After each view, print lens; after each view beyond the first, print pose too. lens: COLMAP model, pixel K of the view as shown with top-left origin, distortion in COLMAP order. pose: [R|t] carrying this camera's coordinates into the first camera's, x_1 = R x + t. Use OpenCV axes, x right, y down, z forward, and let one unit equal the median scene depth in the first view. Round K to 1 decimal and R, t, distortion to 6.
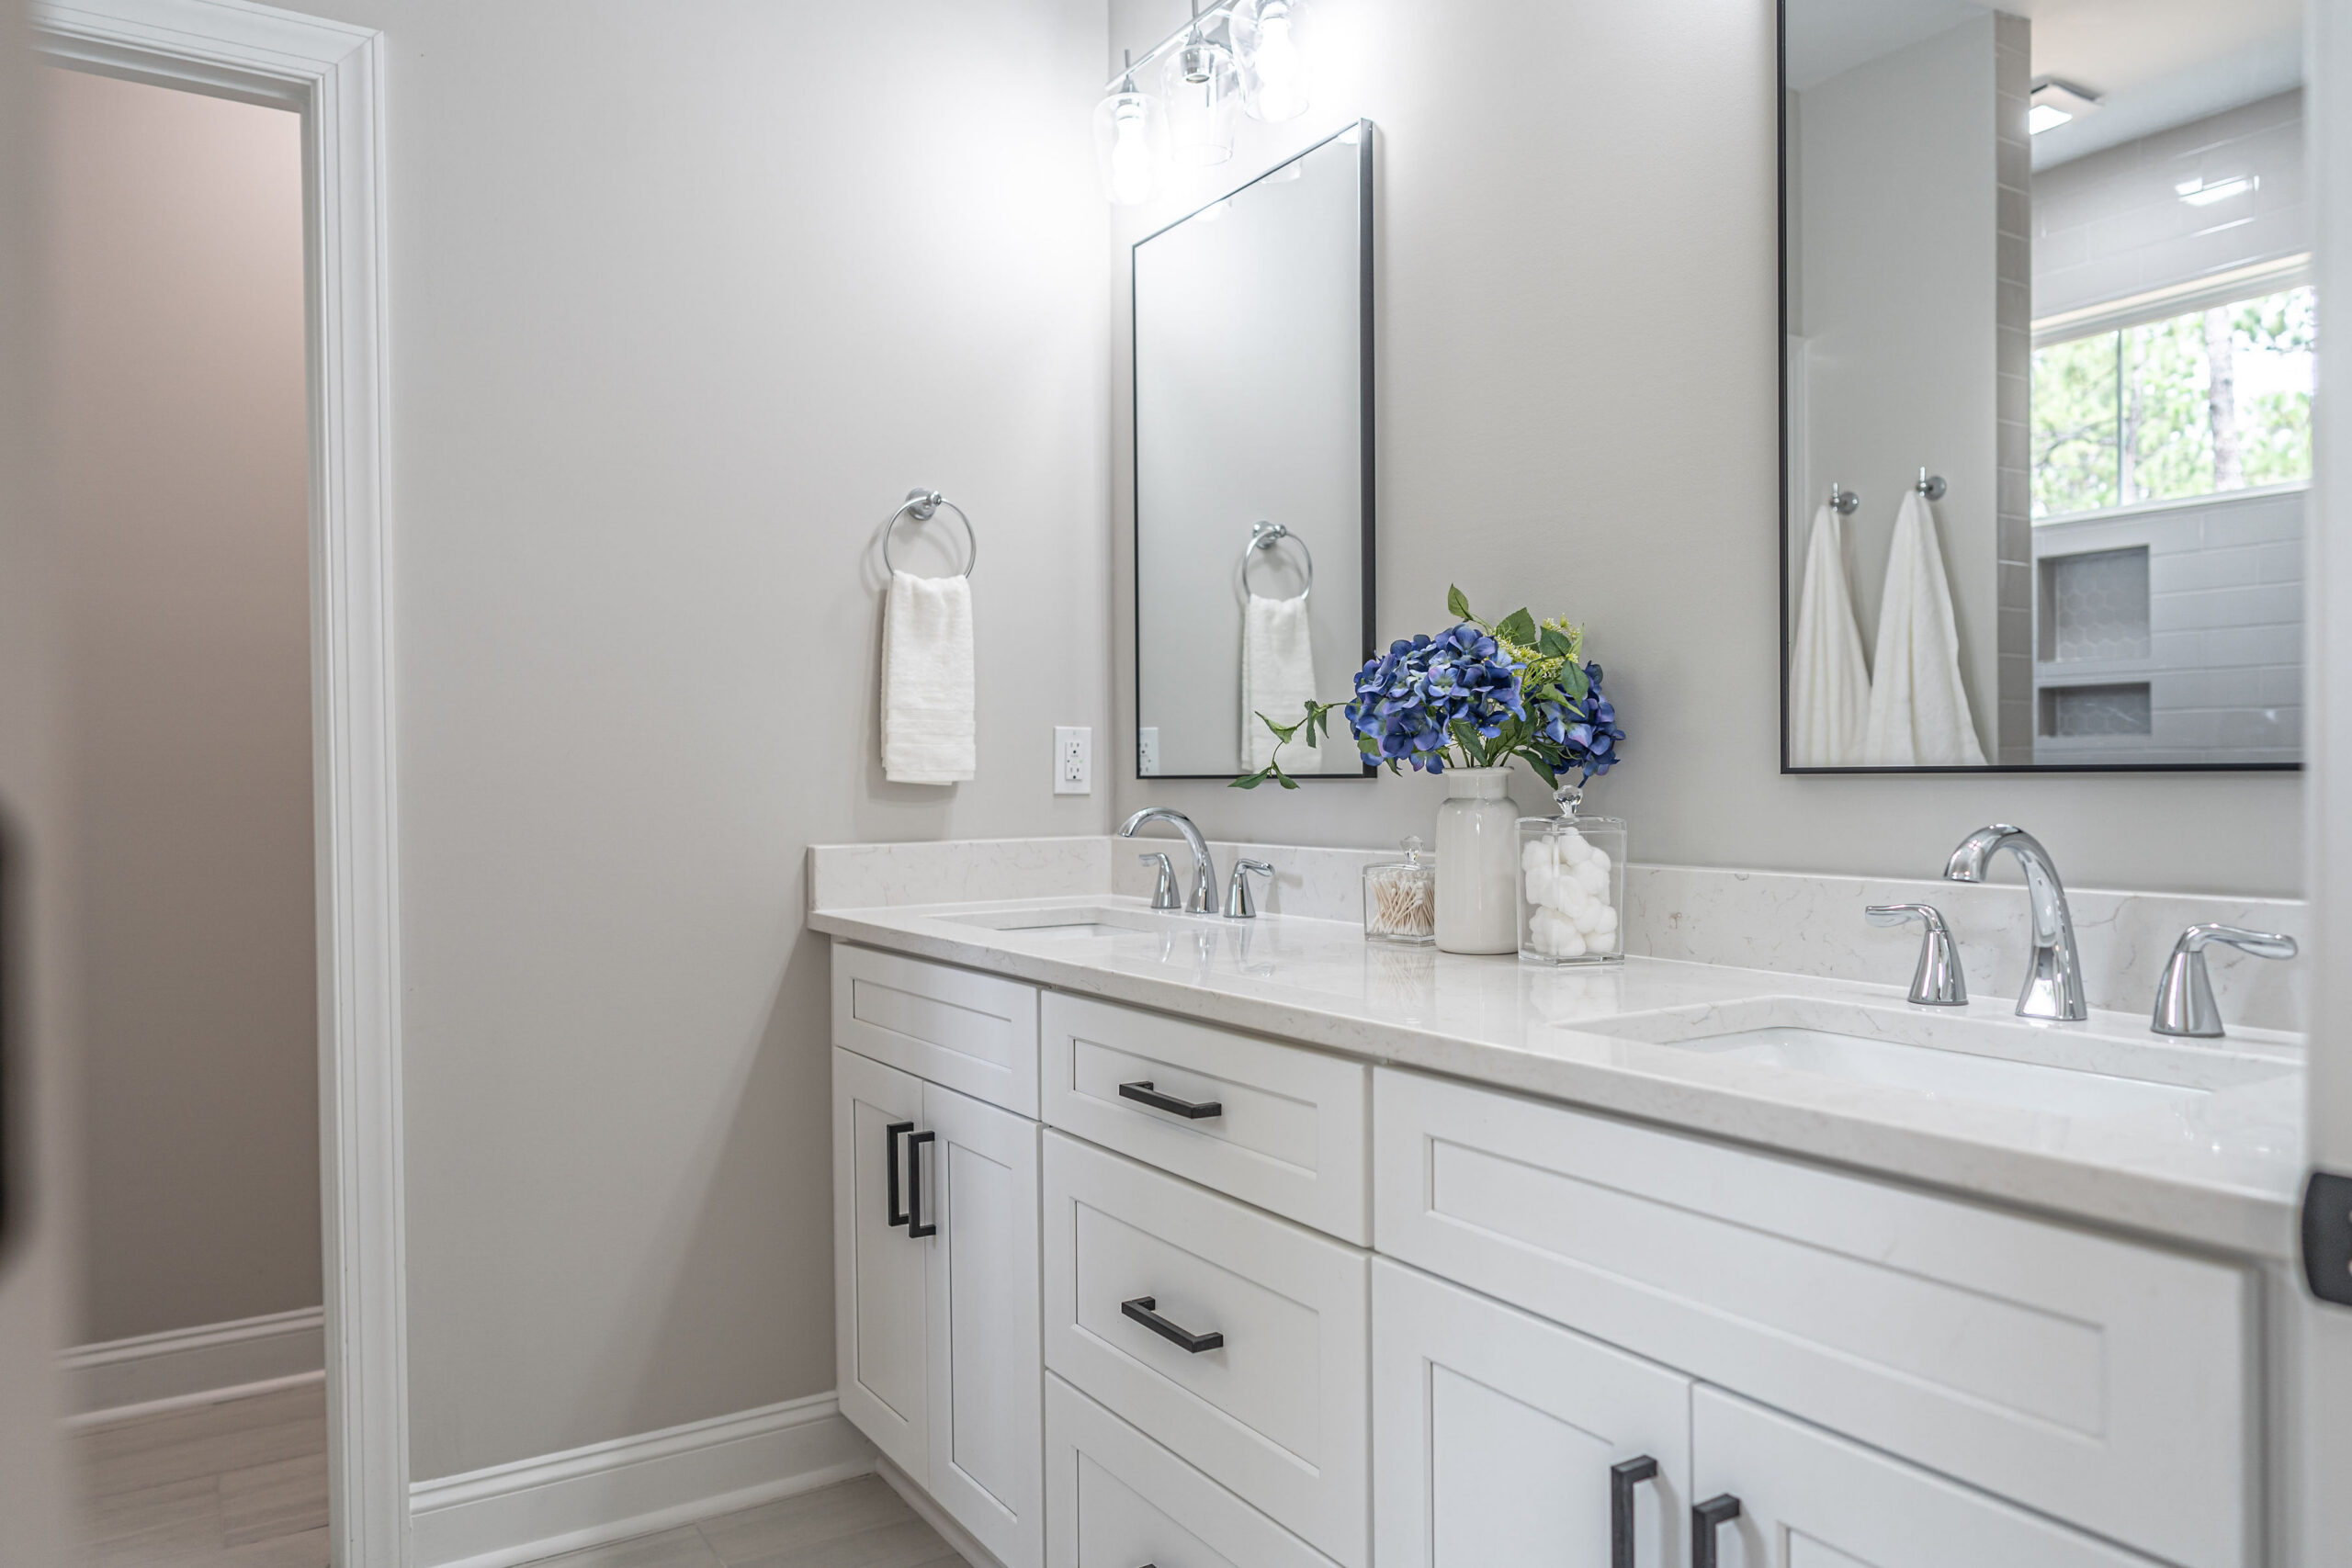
lens RADIAL K [[1574.6, 0, 1160.2], [0, 1574.6, 790.7], [0, 0, 1]] dist [-0.003627, 0.004166]
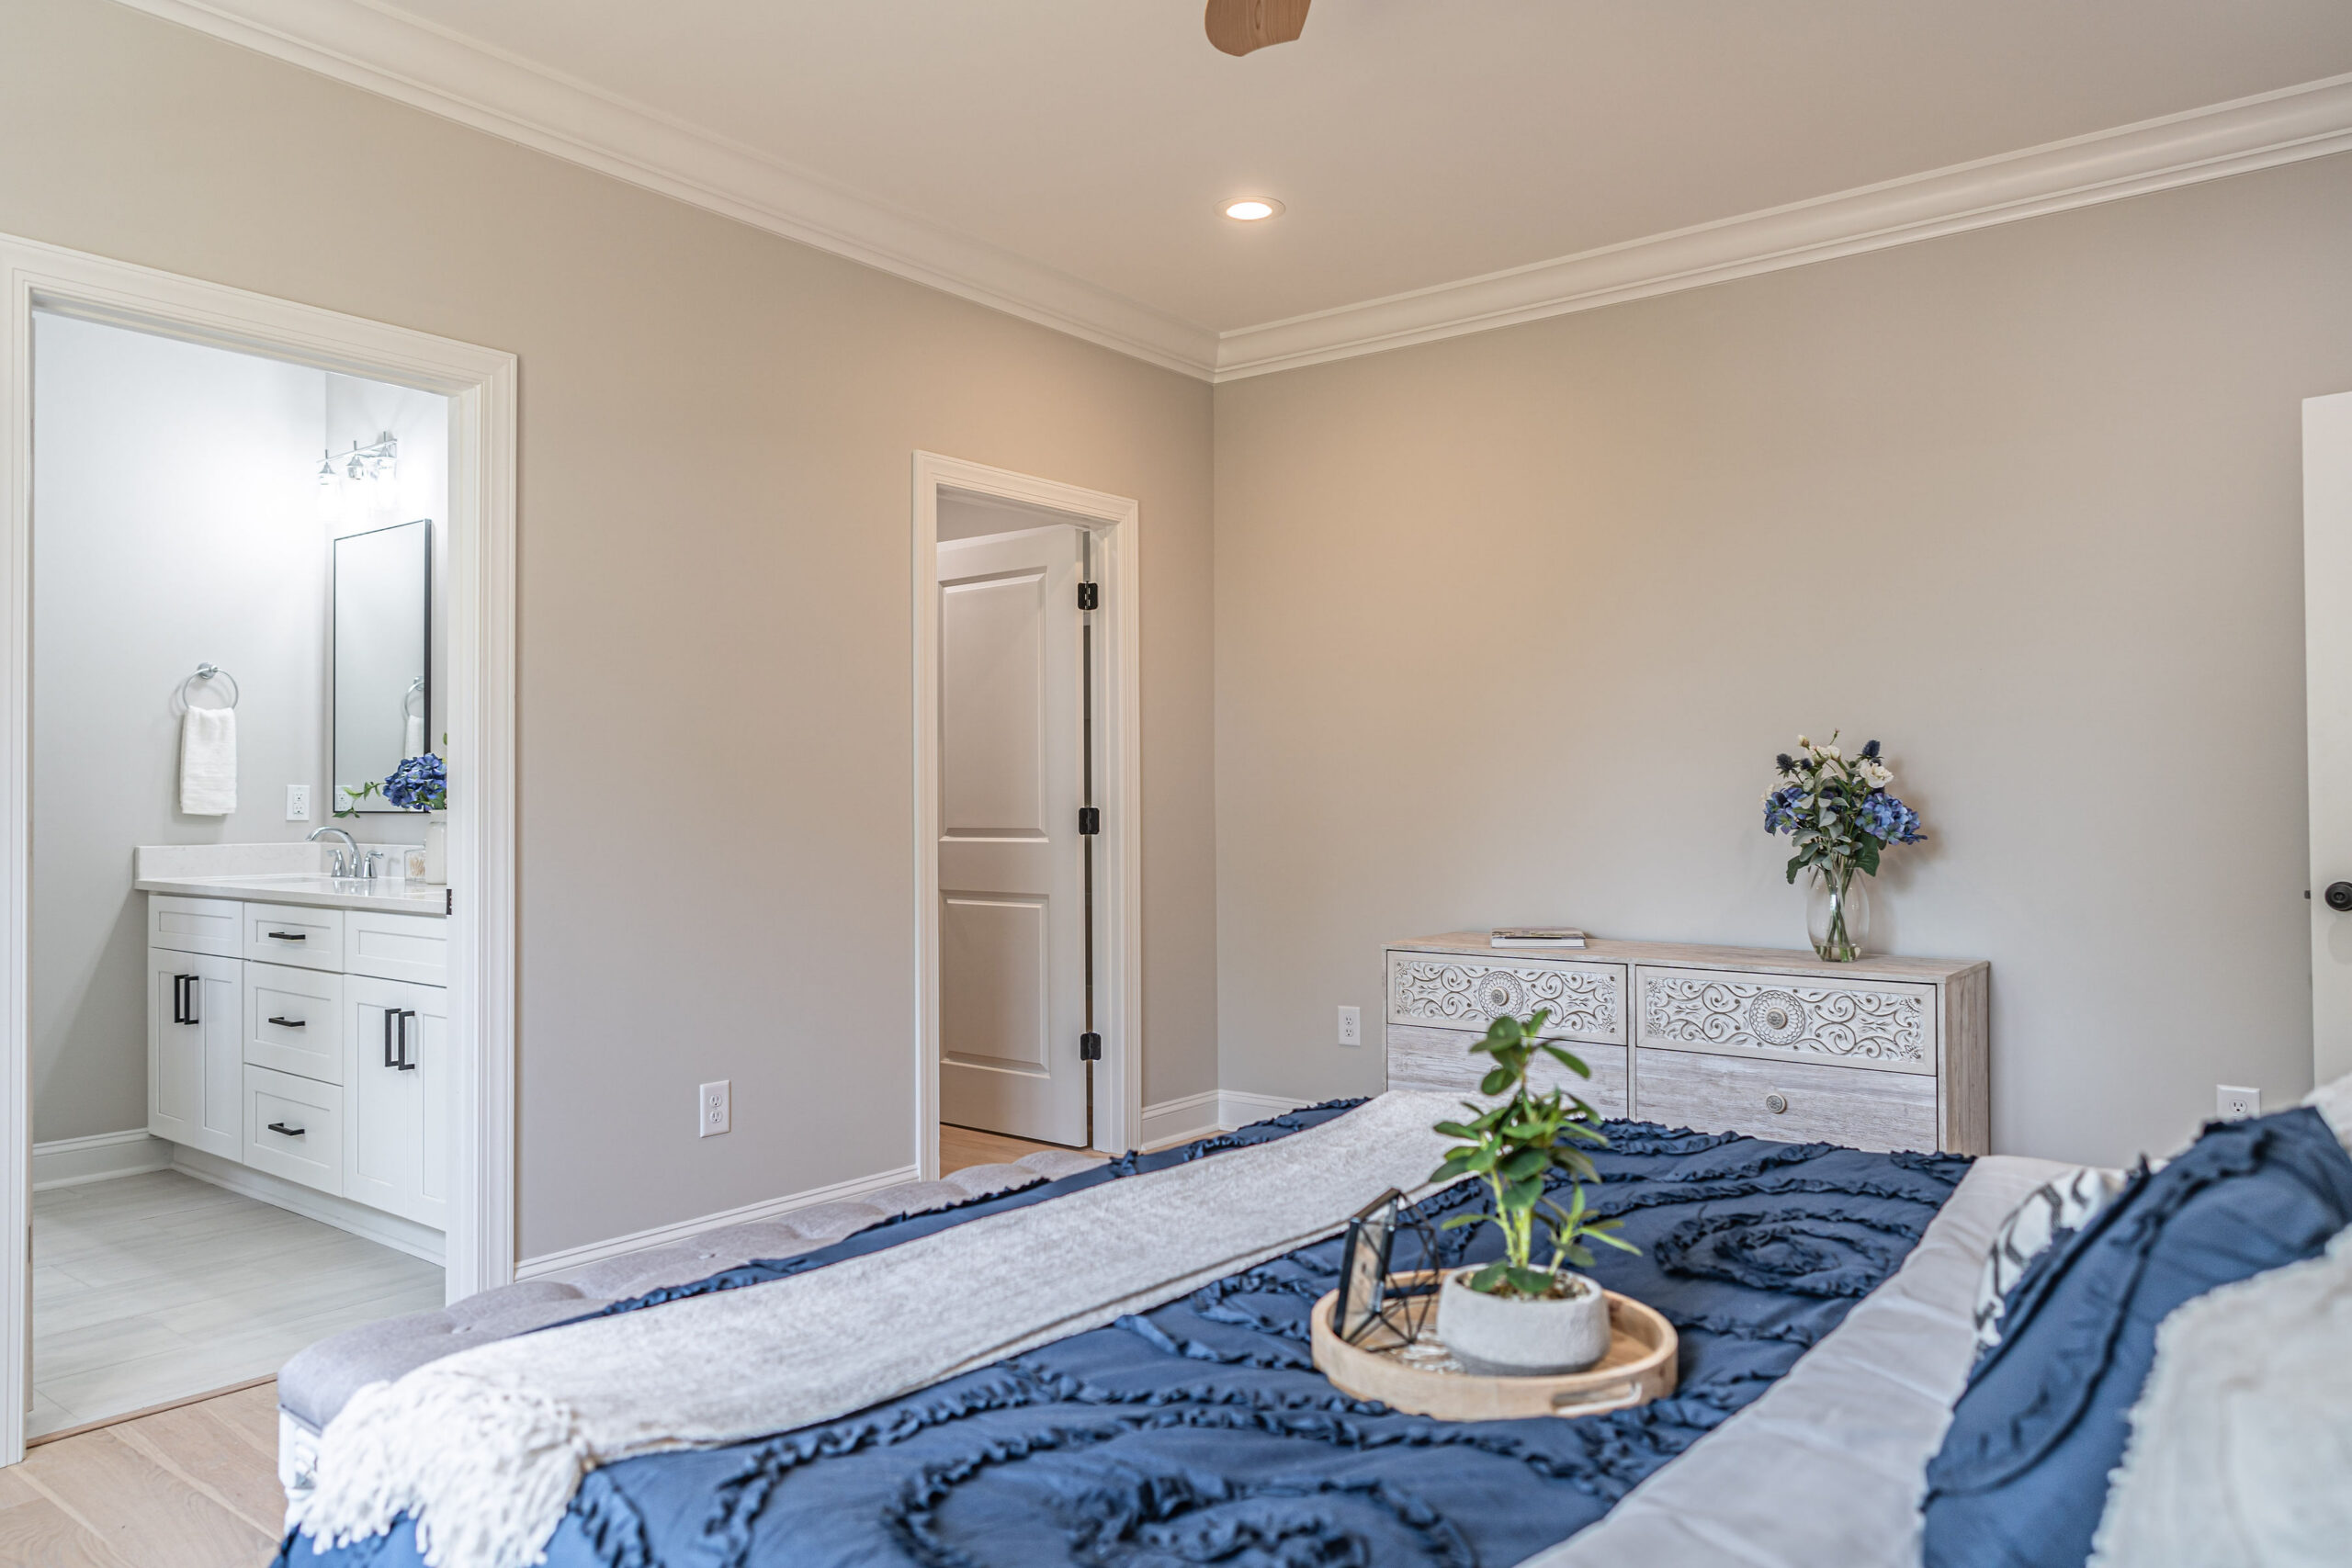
lens RADIAL K [[1574.6, 0, 1160.2], [0, 1574.6, 790.7], [0, 0, 1]] dist [-0.003627, 0.004166]
pose [[0.942827, 0.009233, 0.333155, 0.324615], [-0.002450, 0.999781, -0.020772, 0.003390], [-0.333274, 0.018768, 0.942643, -1.267782]]
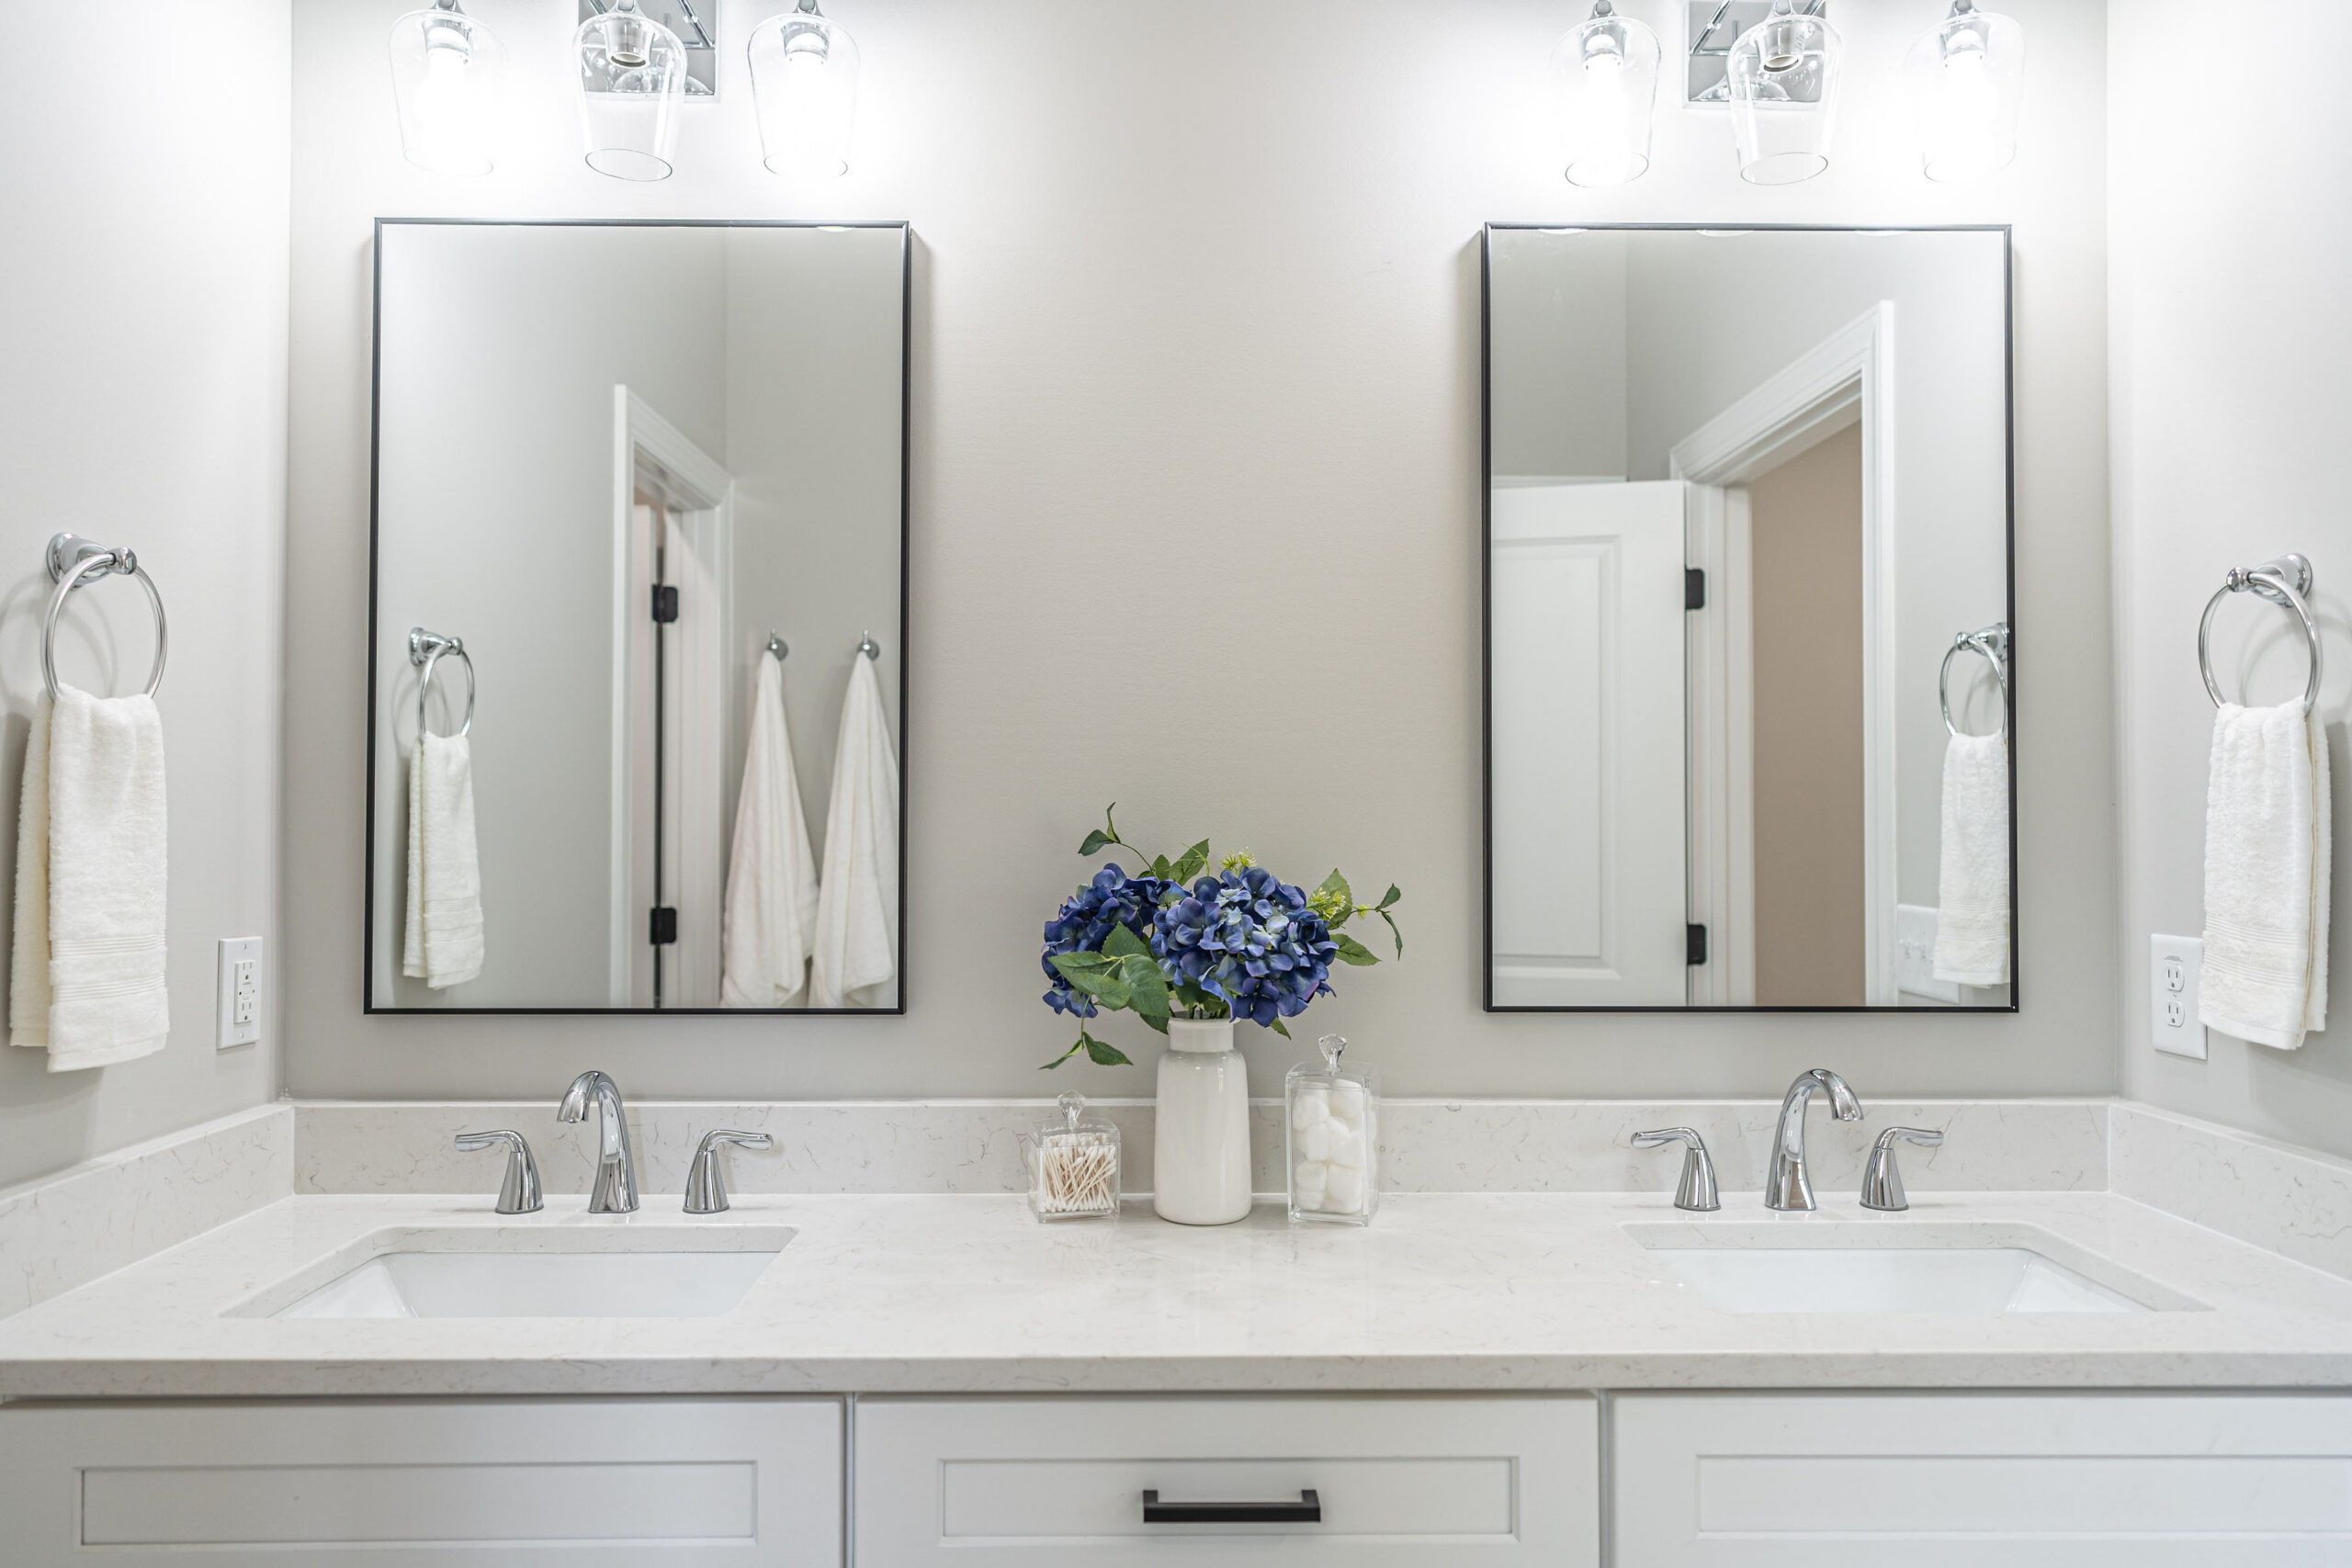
lens RADIAL K [[1574.6, 0, 1160.2], [0, 1574.6, 790.7], [0, 0, 1]] dist [-0.003627, 0.004166]
pose [[0.519779, 0.028172, 0.853836, -0.441097], [0.002288, 0.999407, -0.034368, -0.084033], [-0.854297, 0.019817, 0.519407, 0.397914]]
